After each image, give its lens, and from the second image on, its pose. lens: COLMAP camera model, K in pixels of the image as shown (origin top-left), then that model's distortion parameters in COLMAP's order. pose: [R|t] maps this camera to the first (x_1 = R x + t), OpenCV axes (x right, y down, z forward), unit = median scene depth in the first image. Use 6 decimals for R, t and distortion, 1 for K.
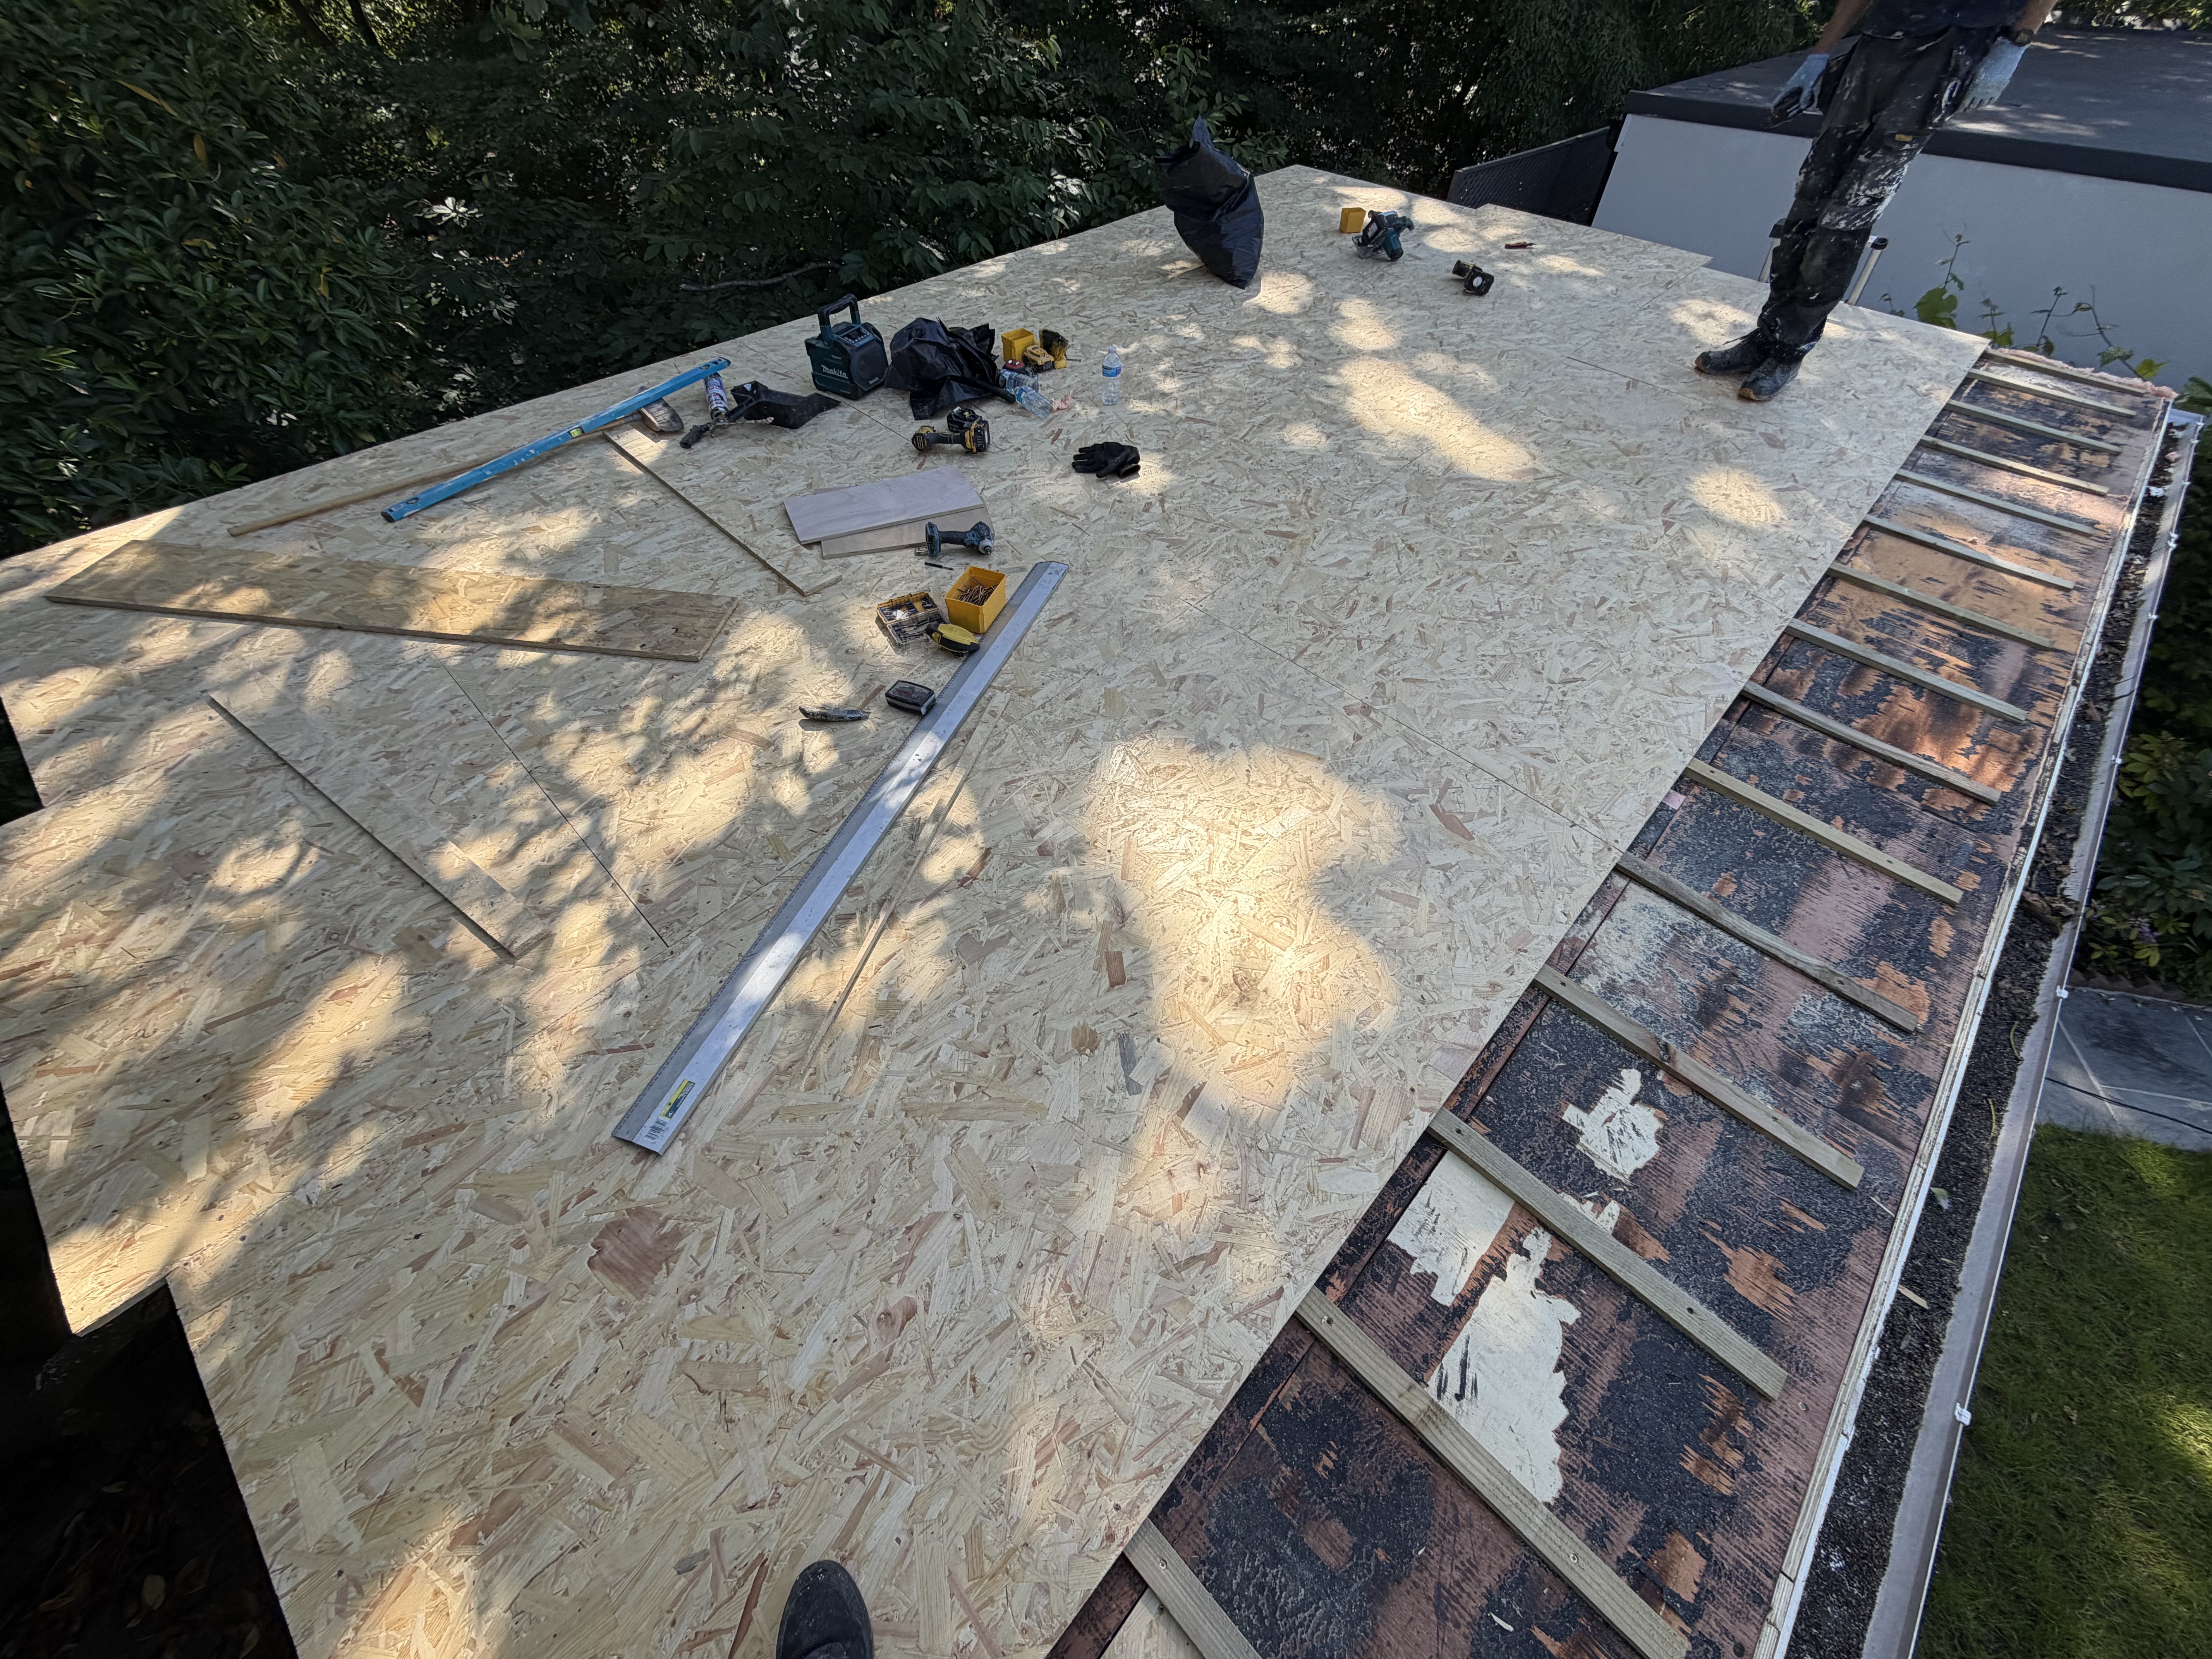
lens RADIAL K [[888.1, 0, 1106.0], [0, 888.1, 829.5], [0, 0, 1]] dist [0.000395, -0.000551]
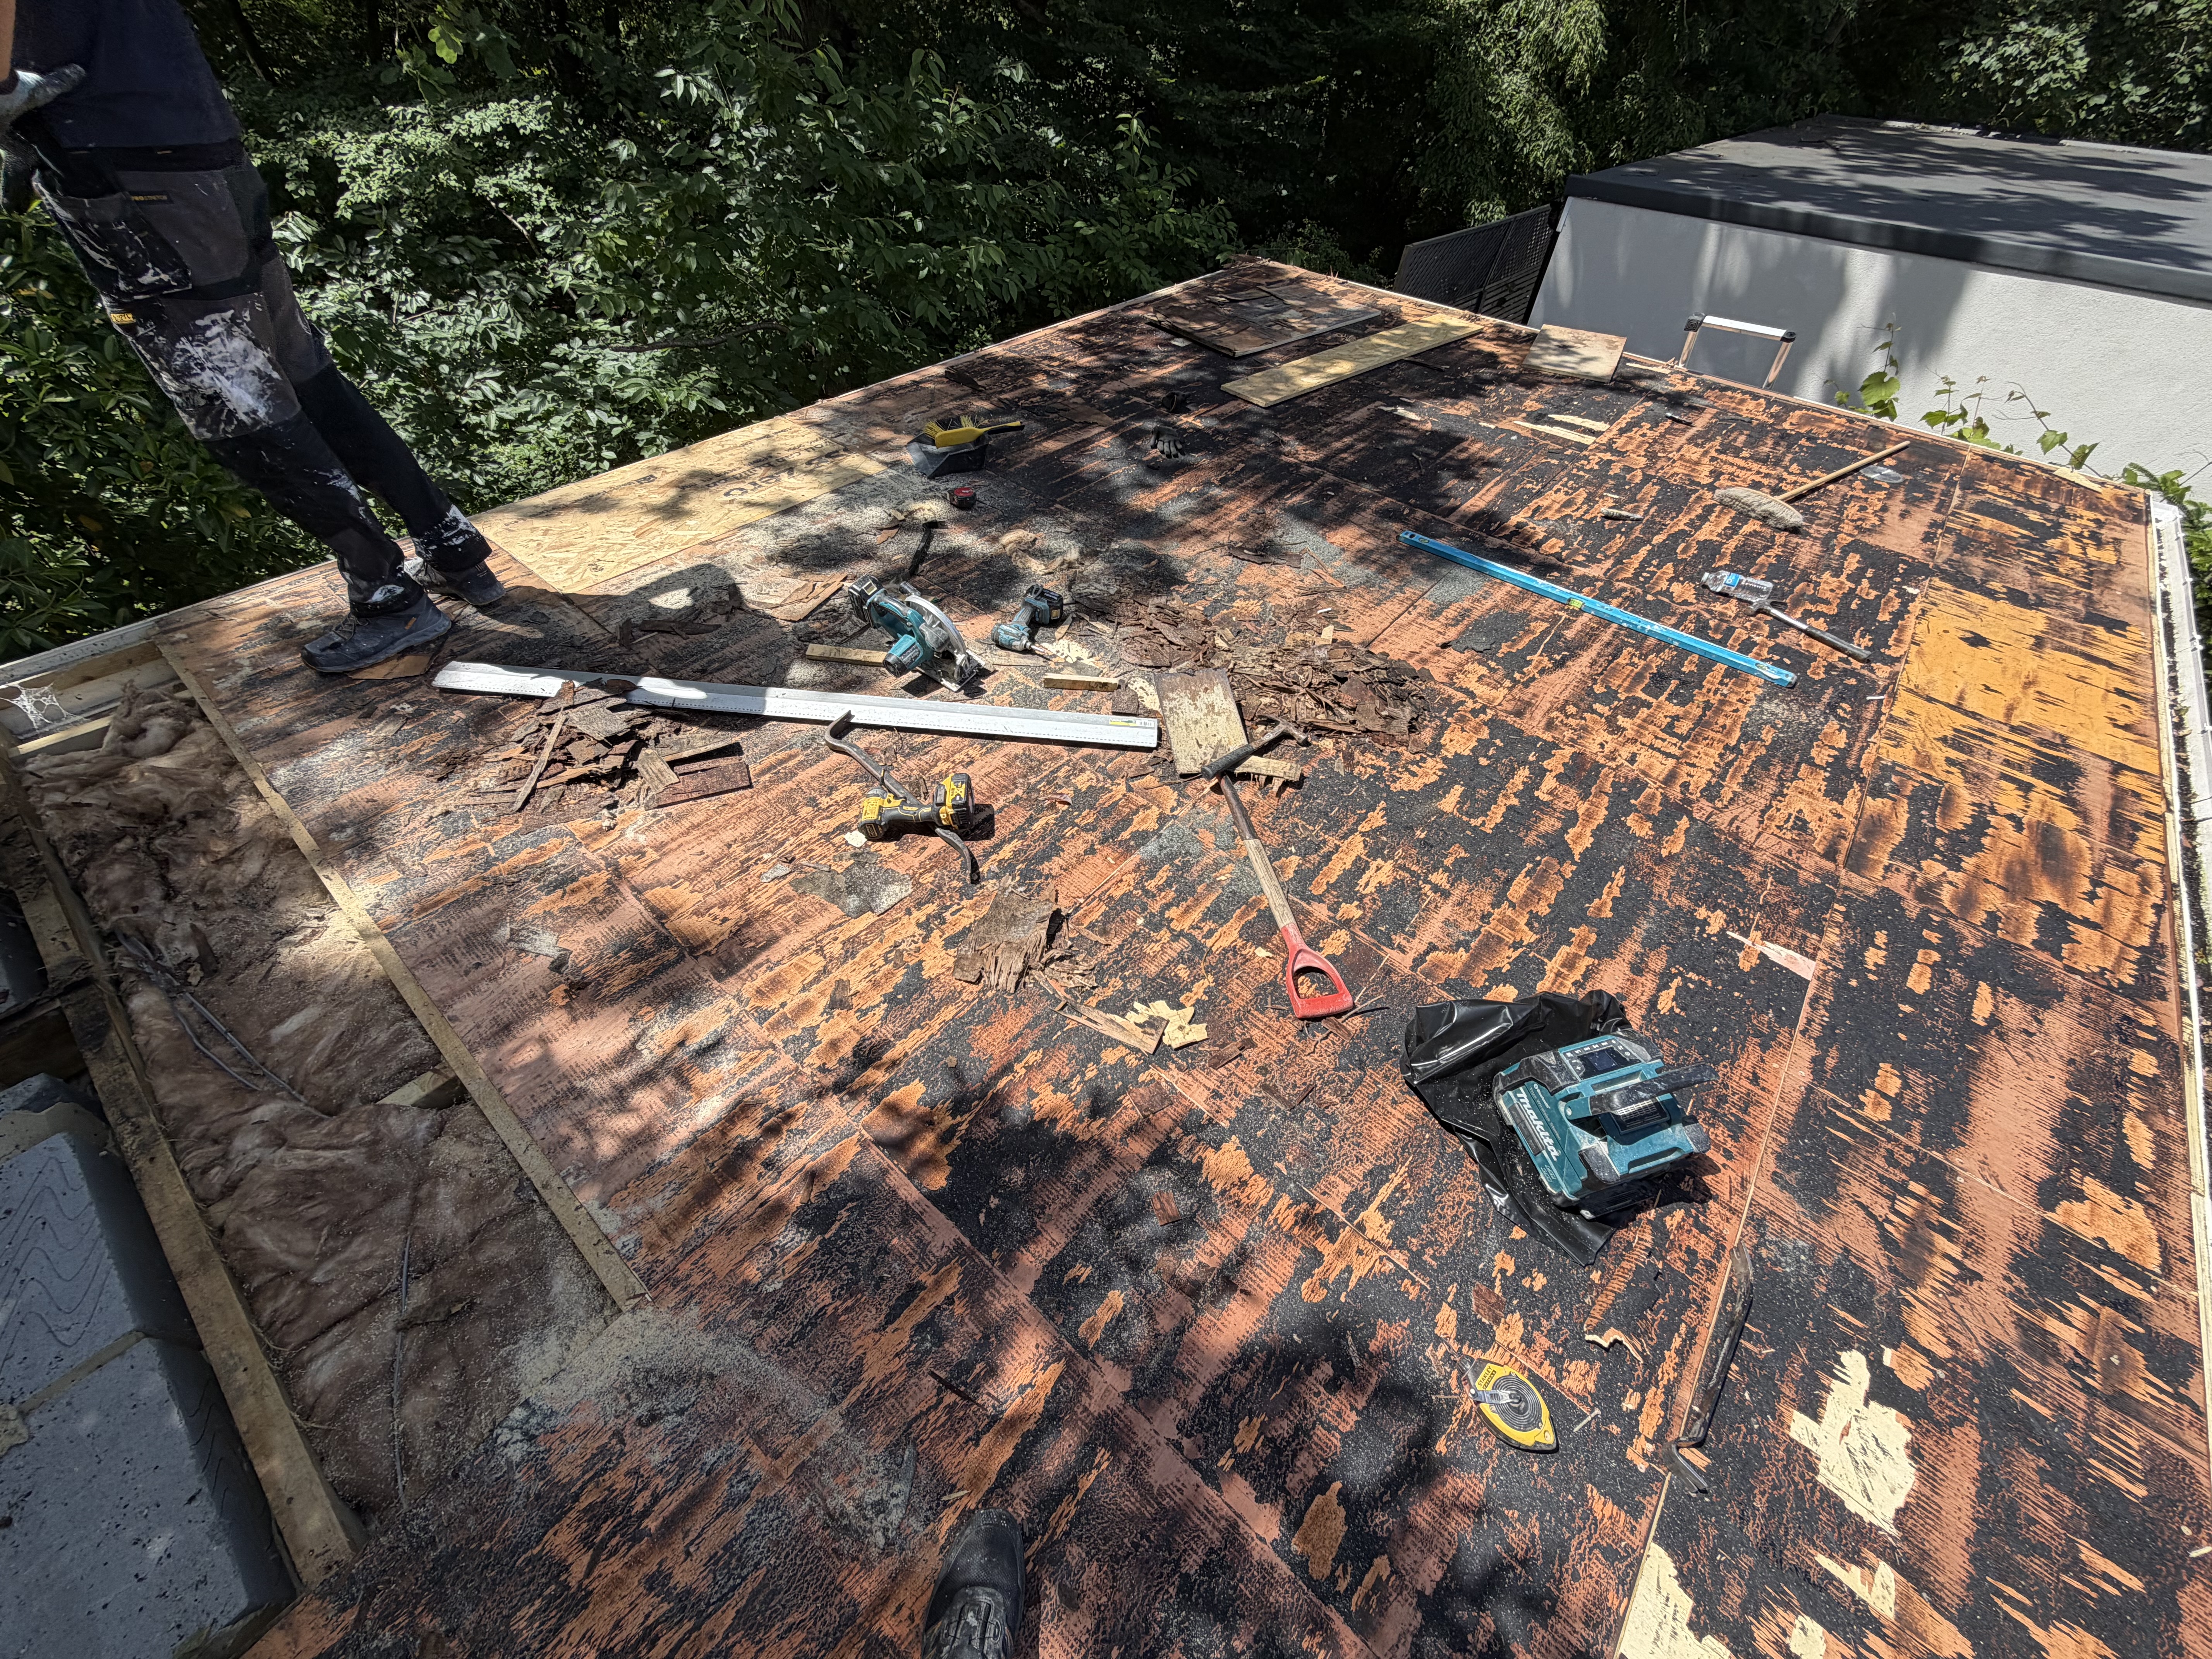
lens RADIAL K [[882.9, 0, 1103.4], [0, 882.9, 823.6], [0, 0, 1]] dist [-0.000697, -0.000355]
pose [[0.997046, -0.021678, 0.073682, -0.132537], [0.025006, 0.998694, -0.044546, -0.181520], [-0.072620, 0.046257, 0.996286, 0.205248]]
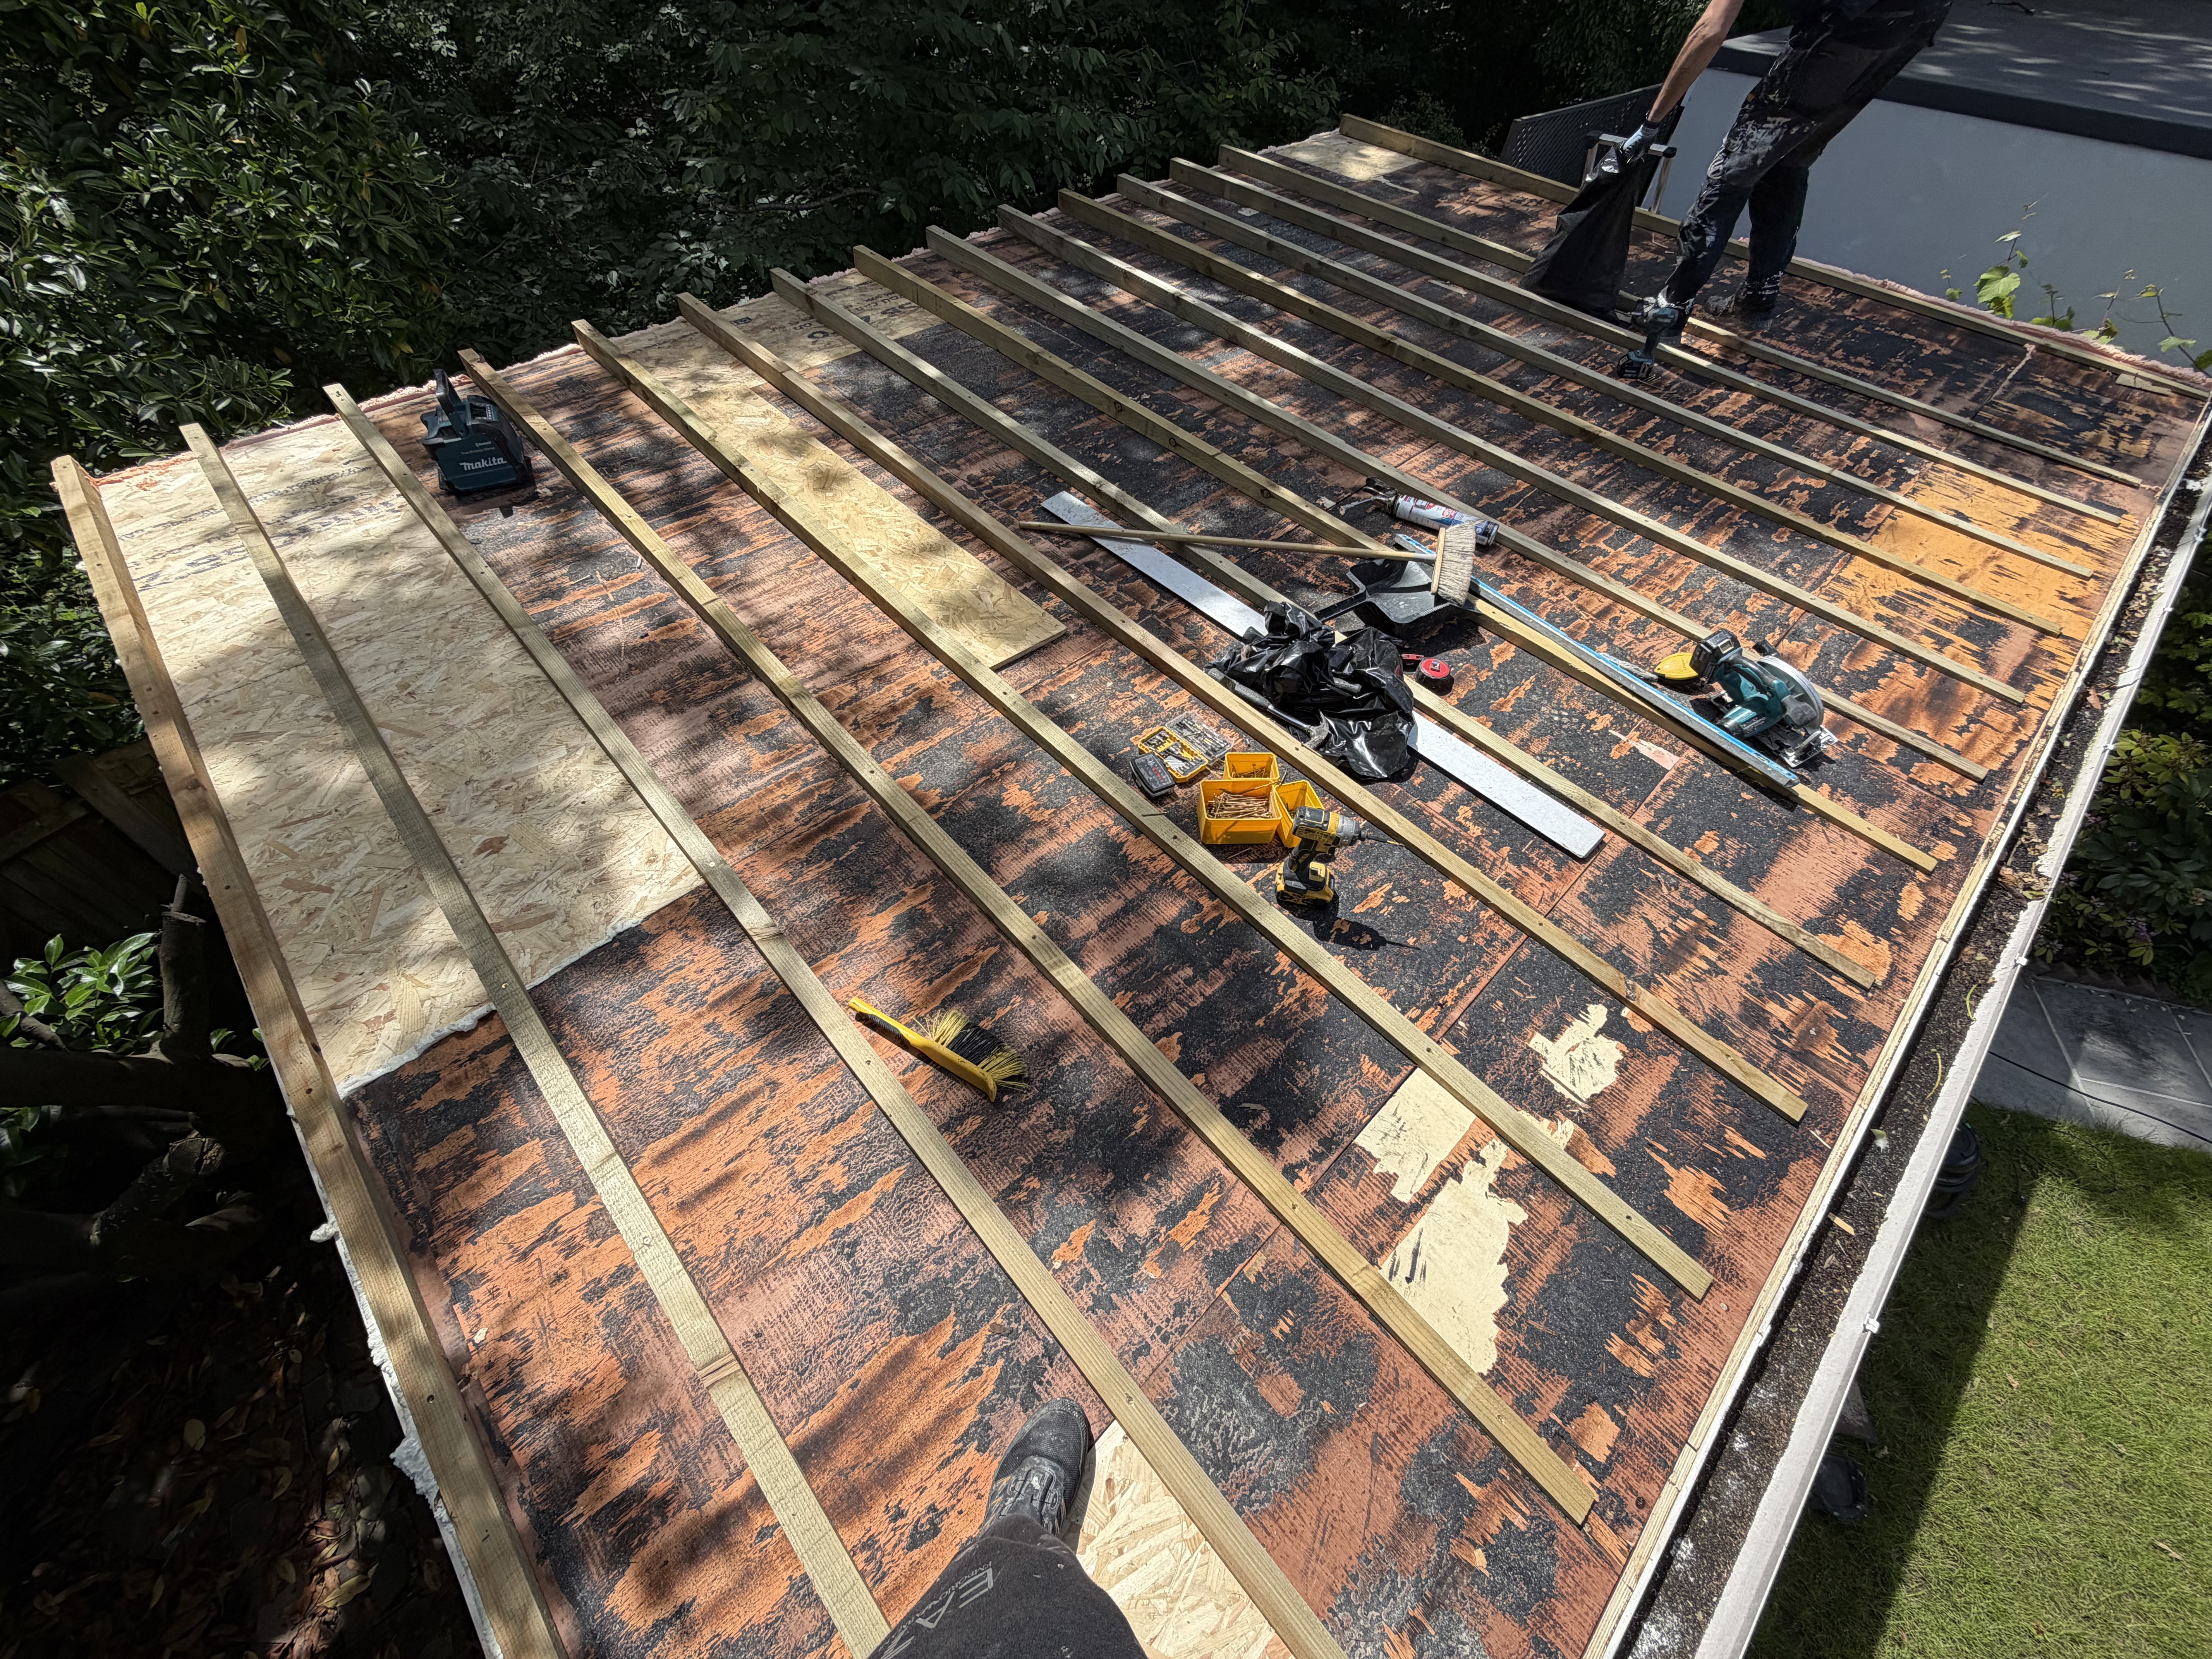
lens RADIAL K [[895.8, 0, 1103.4], [0, 895.8, 832.7], [0, 0, 1]] dist [-0.001879, 0.000305]
pose [[0.998479, 0.053399, -0.013740, 0.005399], [-0.052701, 0.997508, 0.046900, 0.042499], [0.016210, -0.046104, 0.998805, -0.061602]]
